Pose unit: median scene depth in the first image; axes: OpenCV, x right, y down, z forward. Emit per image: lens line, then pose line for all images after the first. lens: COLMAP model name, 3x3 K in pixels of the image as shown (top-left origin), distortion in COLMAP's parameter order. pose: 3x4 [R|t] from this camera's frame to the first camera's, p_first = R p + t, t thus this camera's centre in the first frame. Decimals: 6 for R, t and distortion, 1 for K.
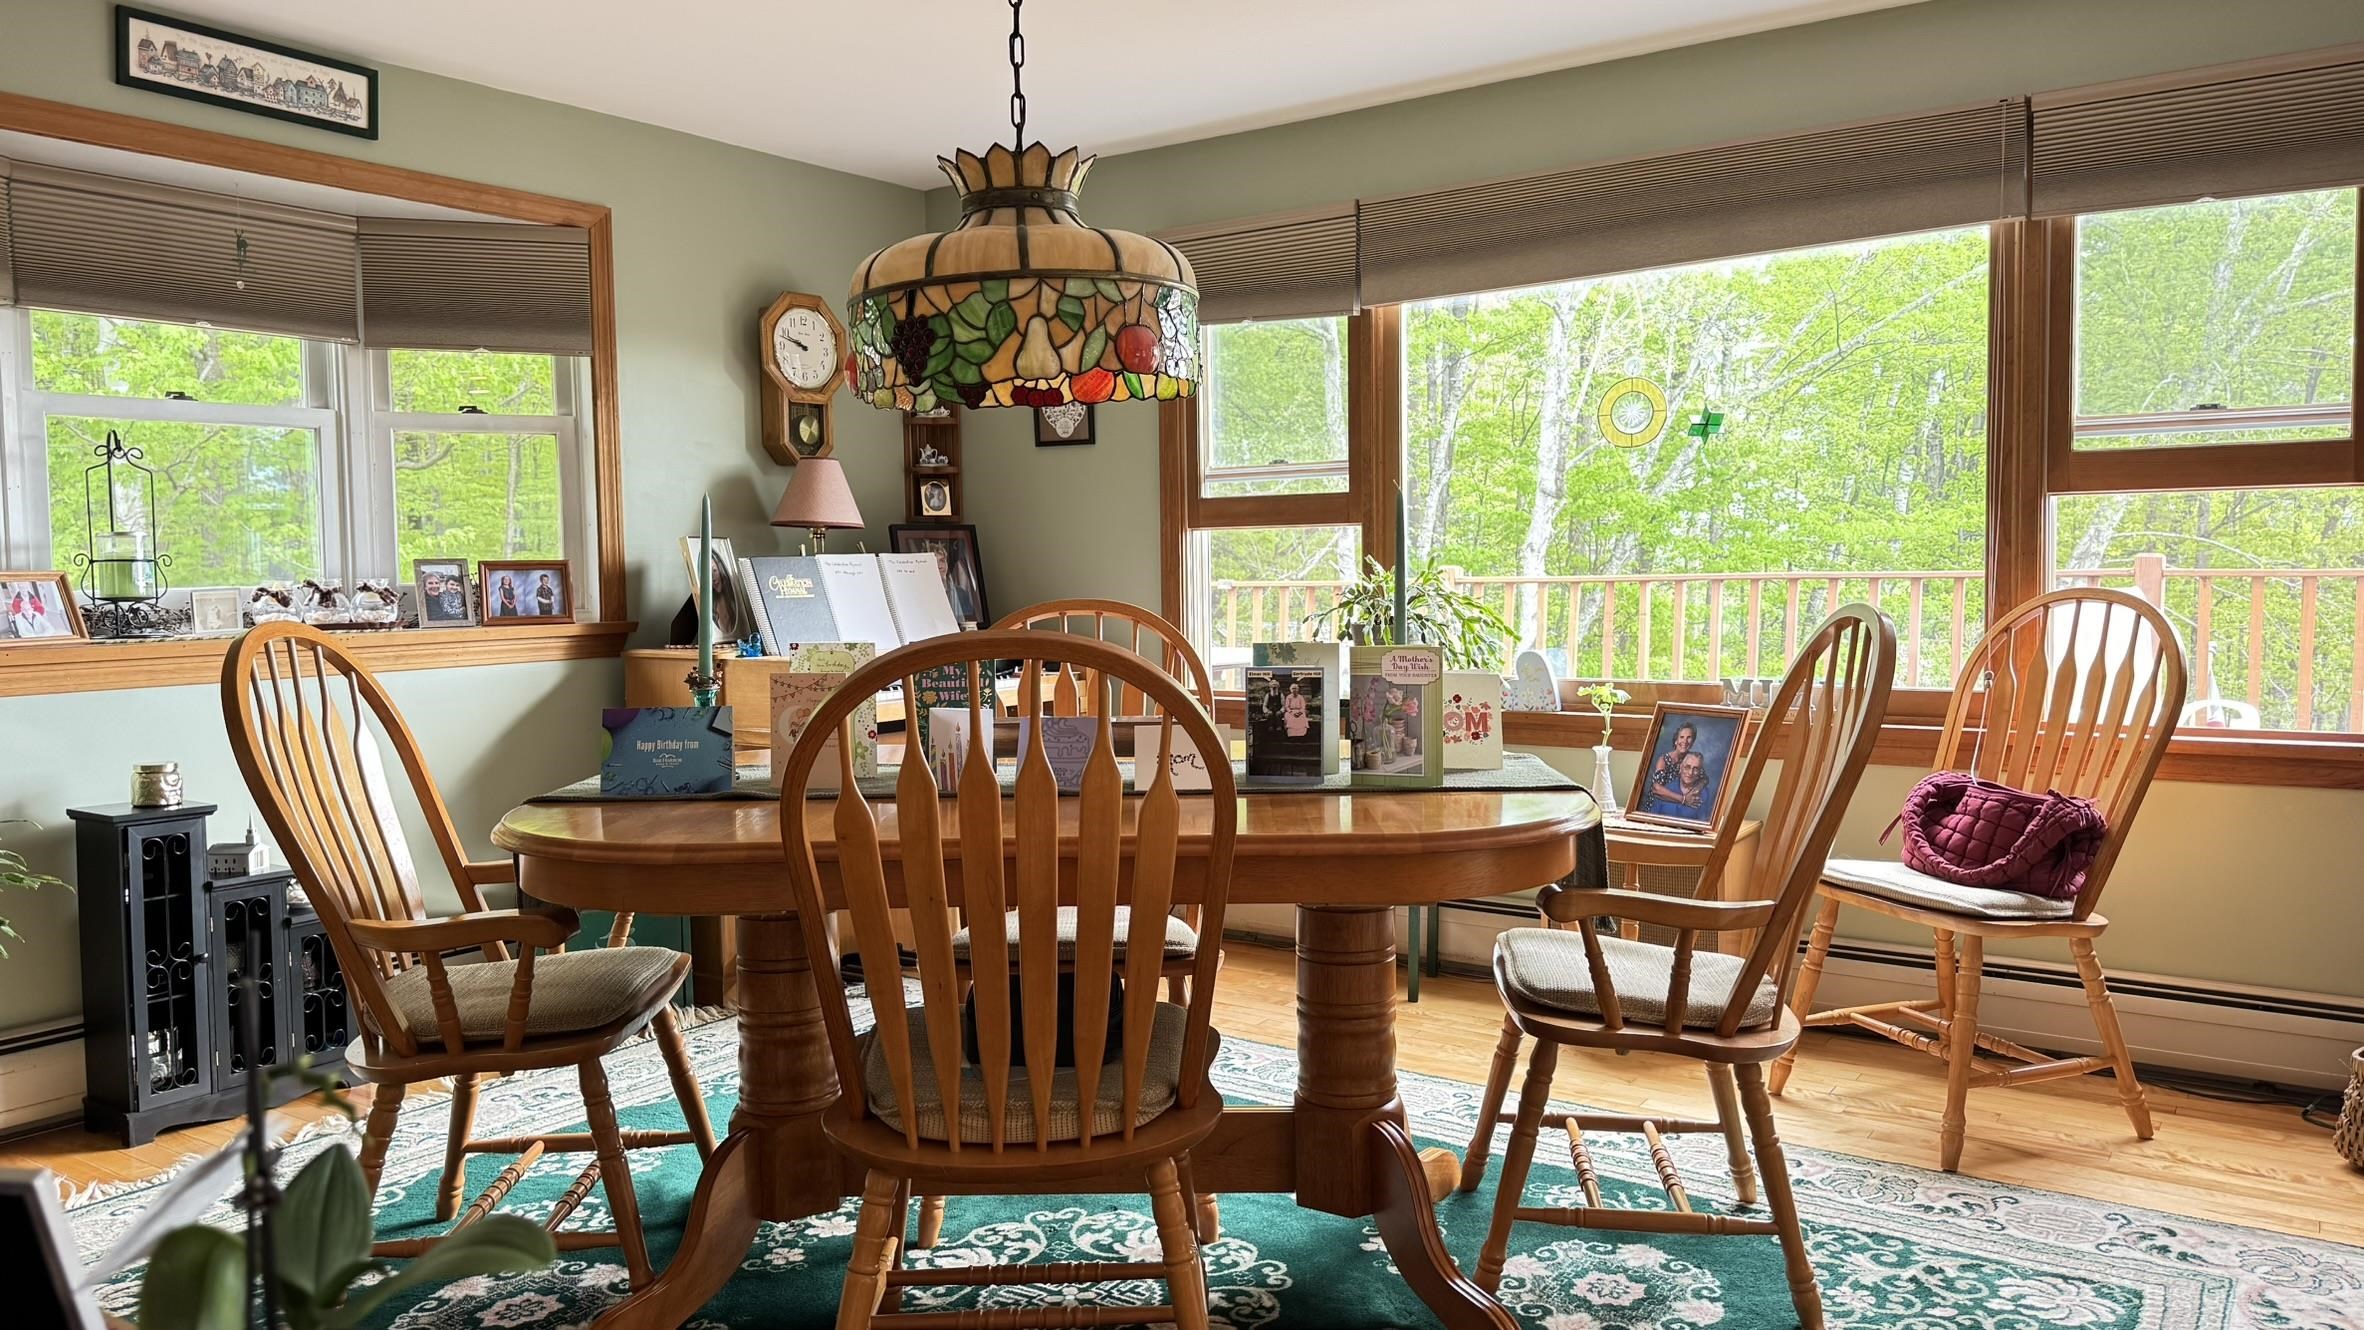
lens RADIAL K [[1676.3, 0, 1181.6], [0, 1676.3, 656.9], [0, 0, 1]] dist [0.007076, -0.002243]
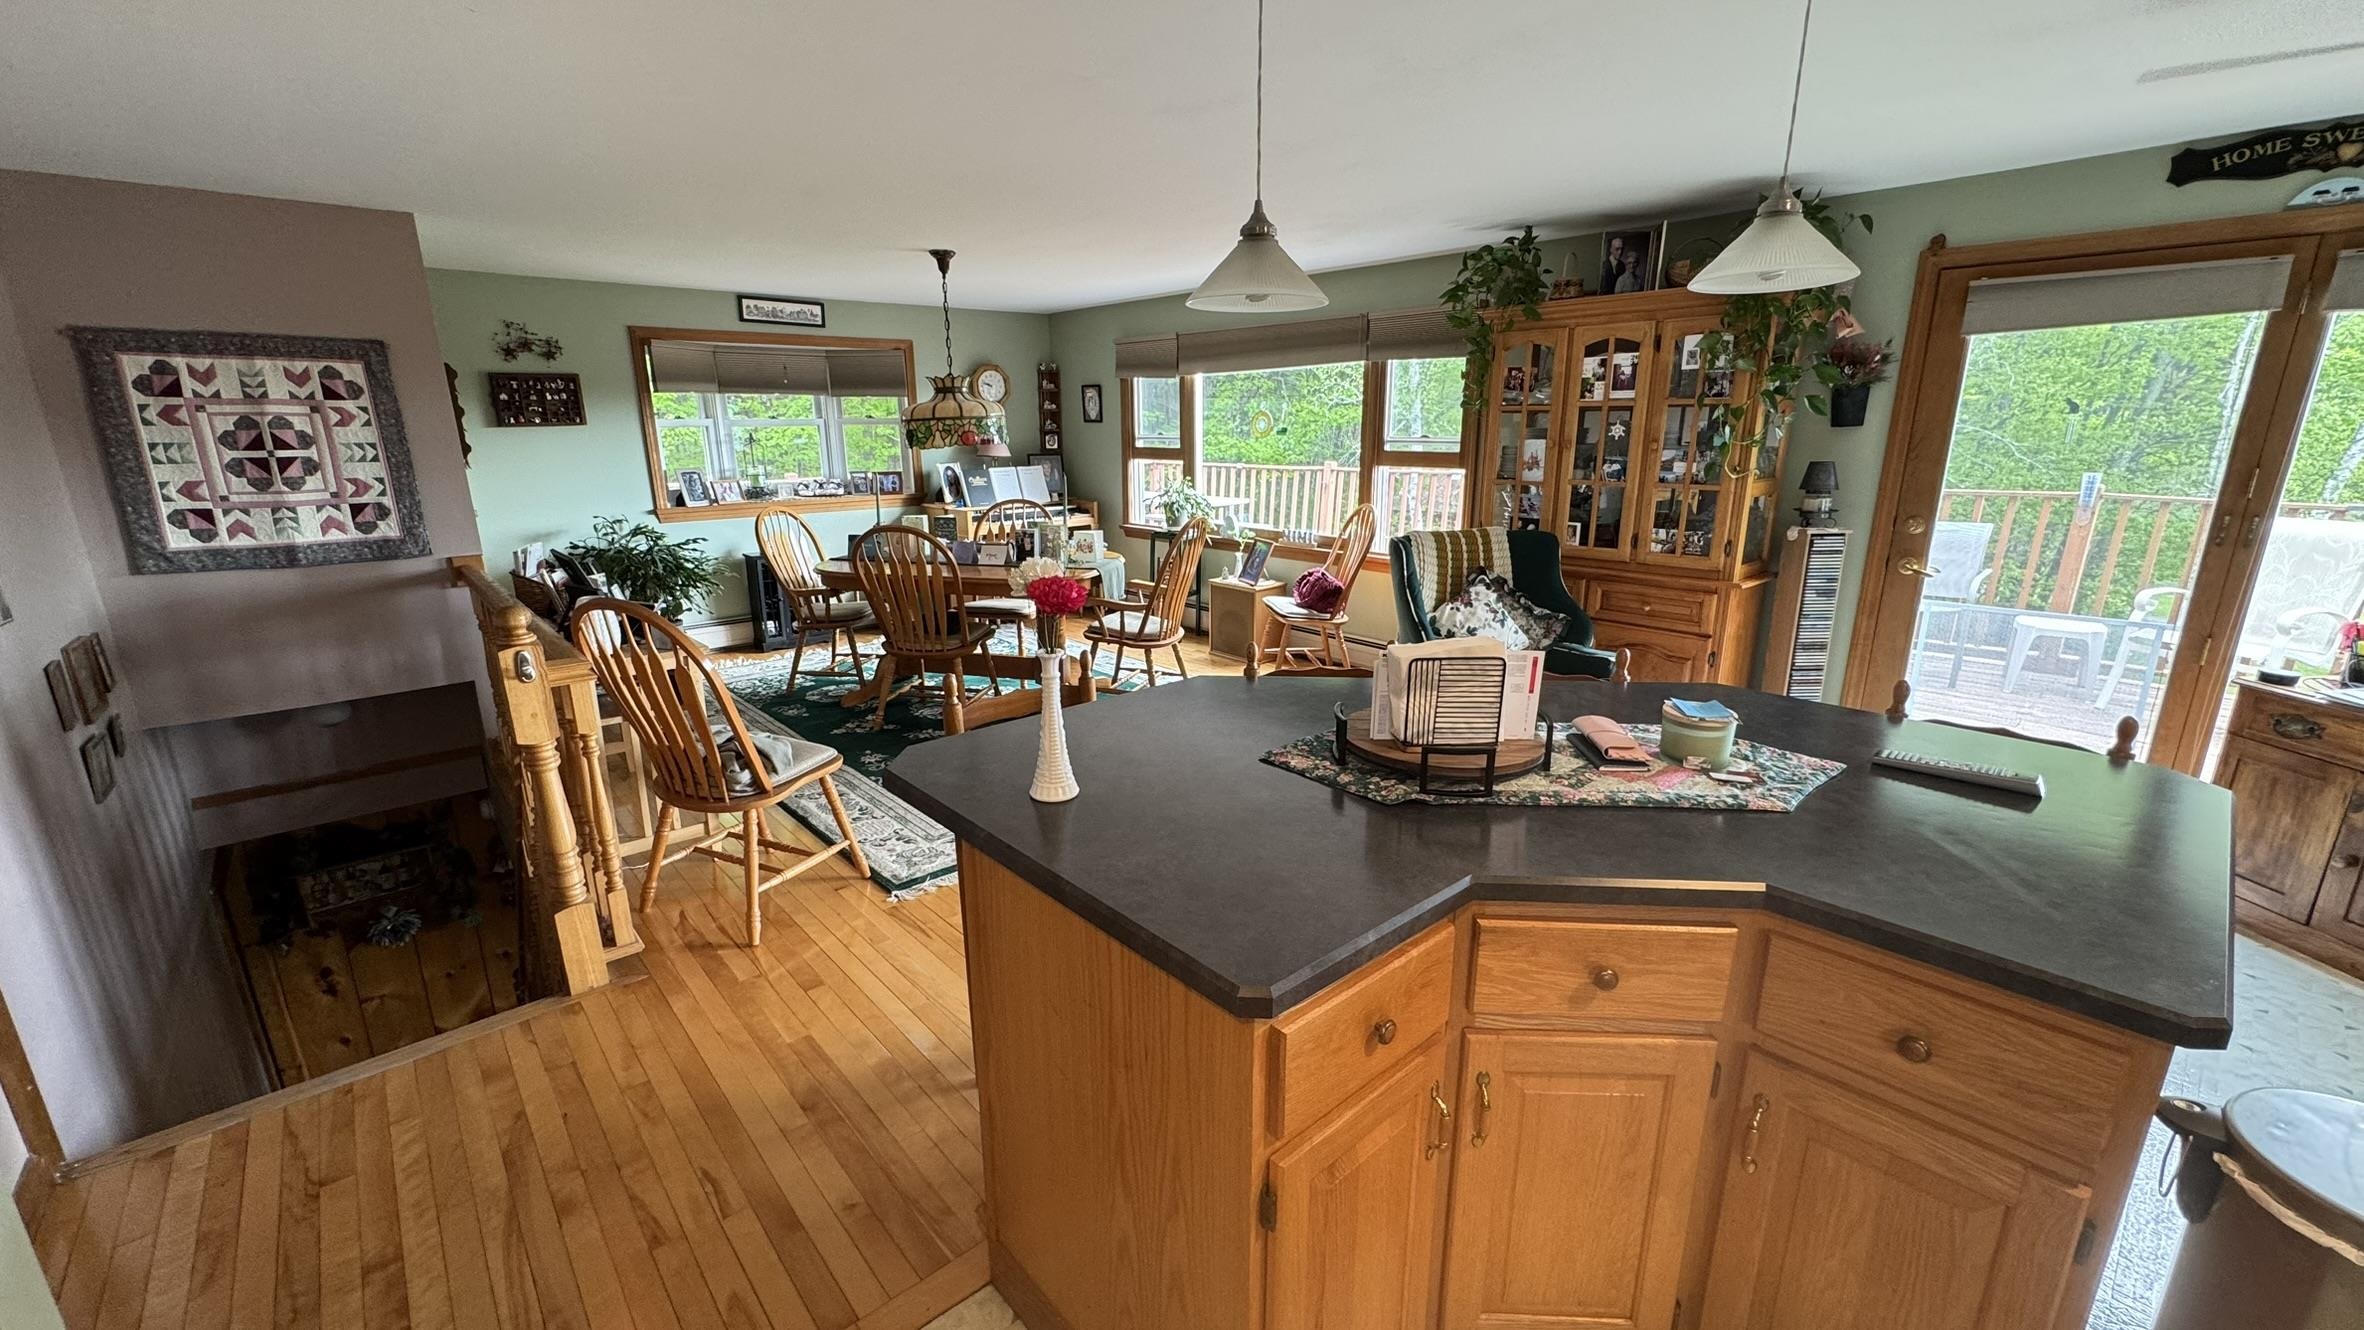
lens RADIAL K [[933.1, 0, 1198.6], [0, 933.1, 664.6], [0, 0, 1]] dist [-0.002919, 0.000710]
pose [[0.975228, 0.066087, -0.211101, 0.497745], [-0.020371, 0.977105, 0.211781, -0.083157], [0.220264, -0.202235, 0.954246, -0.489472]]
